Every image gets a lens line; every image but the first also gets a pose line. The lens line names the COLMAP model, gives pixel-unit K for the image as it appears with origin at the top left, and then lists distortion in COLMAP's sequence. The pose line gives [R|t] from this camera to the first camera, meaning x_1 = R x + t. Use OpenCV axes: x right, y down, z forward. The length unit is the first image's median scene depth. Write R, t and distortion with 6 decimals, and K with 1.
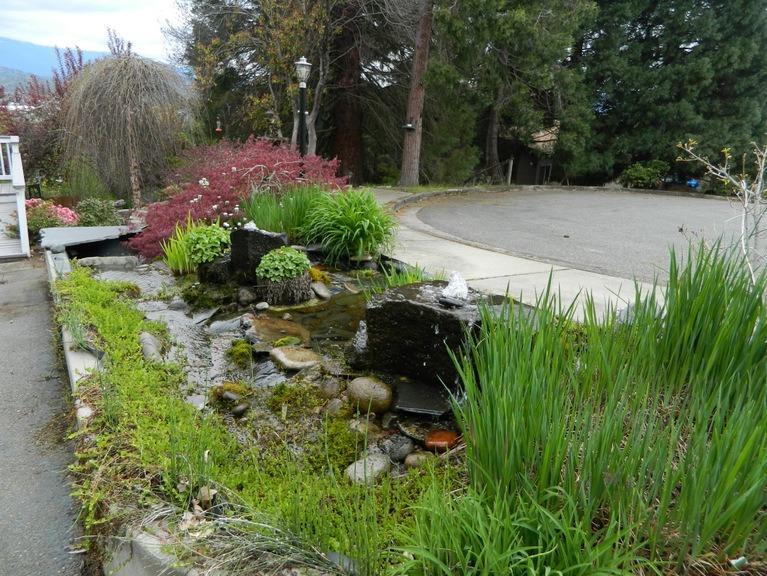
lens RADIAL K [[577.1, 0, 382.6], [0, 577.1, 283.9], [0, 0, 1]] dist [0.003790, 0.001128]
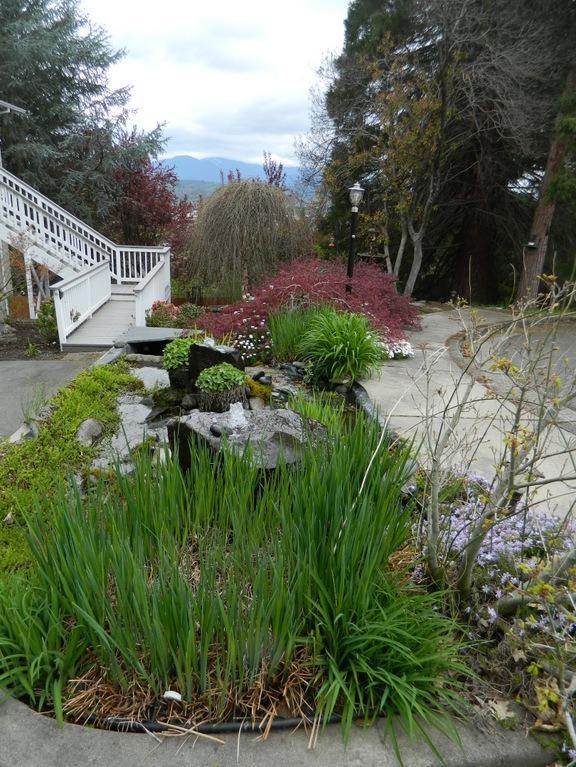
lens RADIAL K [[577.1, 0, 286.1], [0, 577.1, 387.1], [0, 0, 1]] dist [0.003790, 0.001128]
pose [[0.904471, 0.122357, -0.408608, 0.134669], [-0.126680, 0.991805, 0.016582, -0.016965], [0.407289, 0.036765, 0.912559, 0.004613]]
